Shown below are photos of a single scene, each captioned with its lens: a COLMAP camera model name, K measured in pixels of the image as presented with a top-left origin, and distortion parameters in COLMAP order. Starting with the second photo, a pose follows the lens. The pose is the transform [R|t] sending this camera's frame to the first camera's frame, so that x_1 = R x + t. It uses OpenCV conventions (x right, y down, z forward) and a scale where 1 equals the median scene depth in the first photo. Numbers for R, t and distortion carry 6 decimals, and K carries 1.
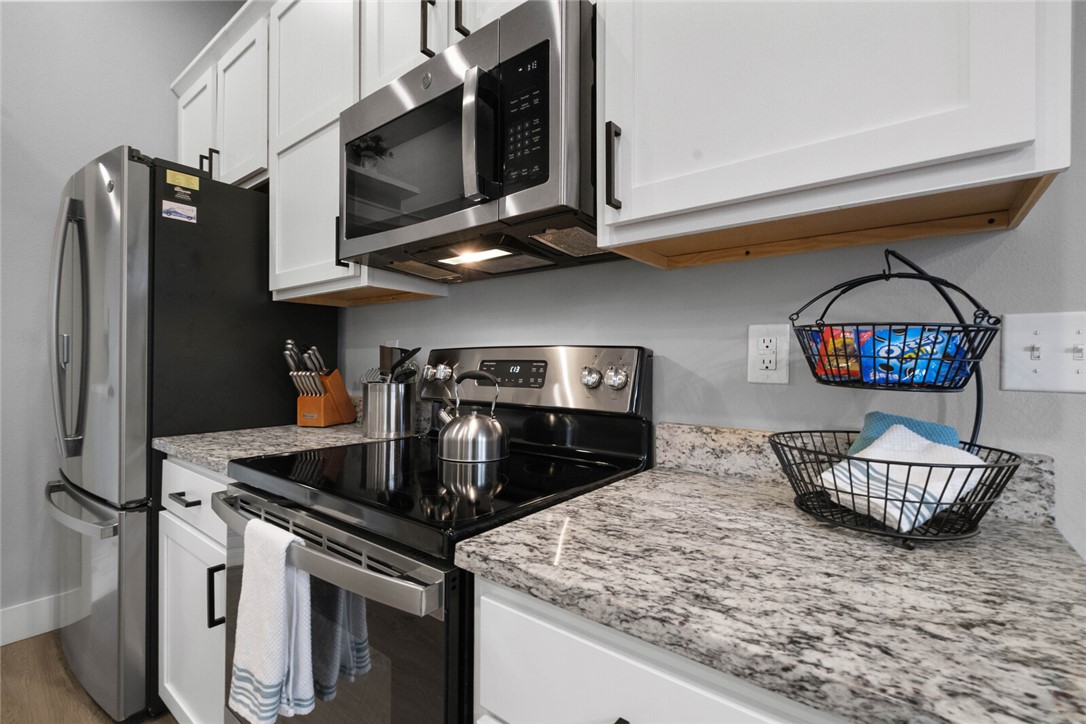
lens RADIAL K [[480.7, 0, 545.1], [0, 480.7, 353.8], [0, 0, 1]] dist [0.014104, -0.007529]
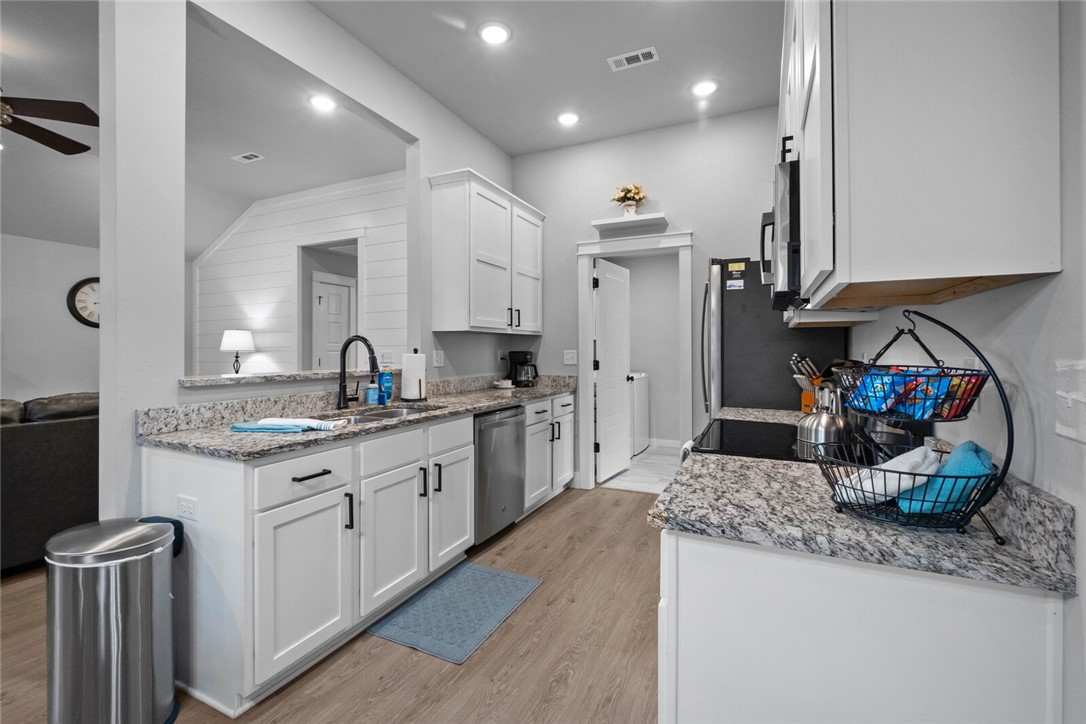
lens RADIAL K [[473.7, 0, 537.2], [0, 473.7, 361.4], [0, 0, 1]] dist [-0.000720, -0.007225]
pose [[0.215892, 0.024168, -0.976118, 2.151898], [0.007253, 0.999626, 0.026354, -0.145236], [0.976390, -0.012770, 0.215636, -0.306313]]
